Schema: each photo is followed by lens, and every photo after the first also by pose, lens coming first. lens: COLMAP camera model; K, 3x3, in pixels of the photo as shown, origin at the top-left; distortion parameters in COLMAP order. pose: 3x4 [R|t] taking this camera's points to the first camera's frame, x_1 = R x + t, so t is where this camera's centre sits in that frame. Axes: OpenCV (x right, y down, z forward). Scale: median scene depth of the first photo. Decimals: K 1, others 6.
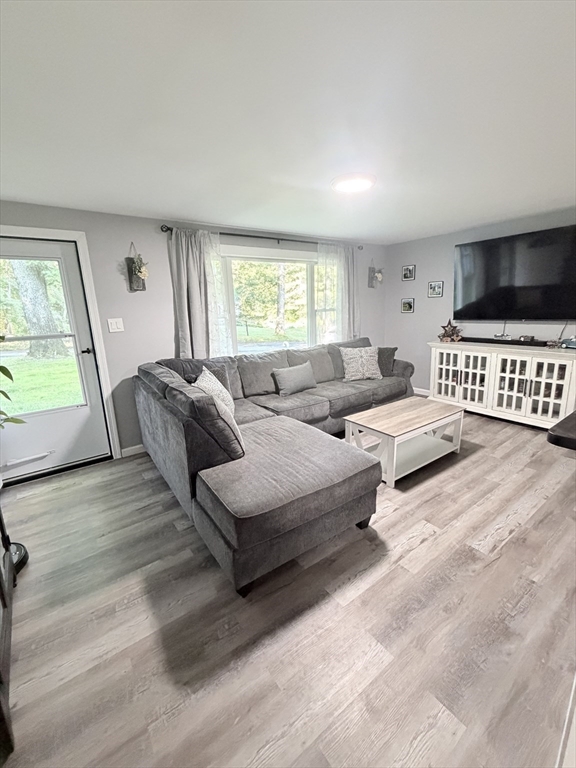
lens RADIAL K [[338.4, 0, 283.4], [0, 338.4, 382.6], [0, 0, 1]] dist [0.003976, -0.000366]
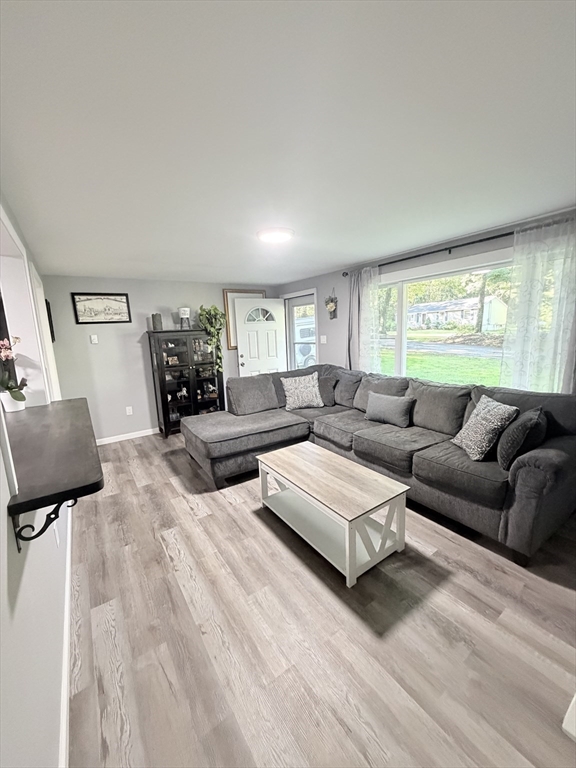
lens RADIAL K [[304.4, 0, 285.6], [0, 304.4, 384.8], [0, 0, 1]] dist [-0.002427, 0.000033]
pose [[-0.038996, 0.207954, -0.977361, 1.290999], [-0.189016, 0.958911, 0.211570, -0.303407], [0.981199, 0.192988, 0.001913, 1.092107]]
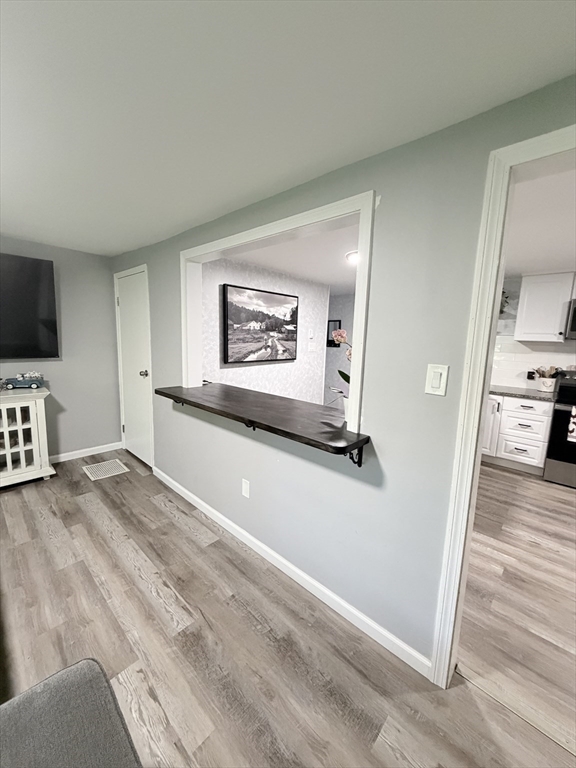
lens RADIAL K [[304.4, 0, 292.5], [0, 304.4, 383.1], [0, 0, 1]] dist [-0.002427, 0.000033]
pose [[-0.195960, -0.120947, 0.973125, -0.124140], [0.194982, 0.967744, 0.159542, -0.141647], [-0.961031, 0.221006, -0.166057, 0.599763]]
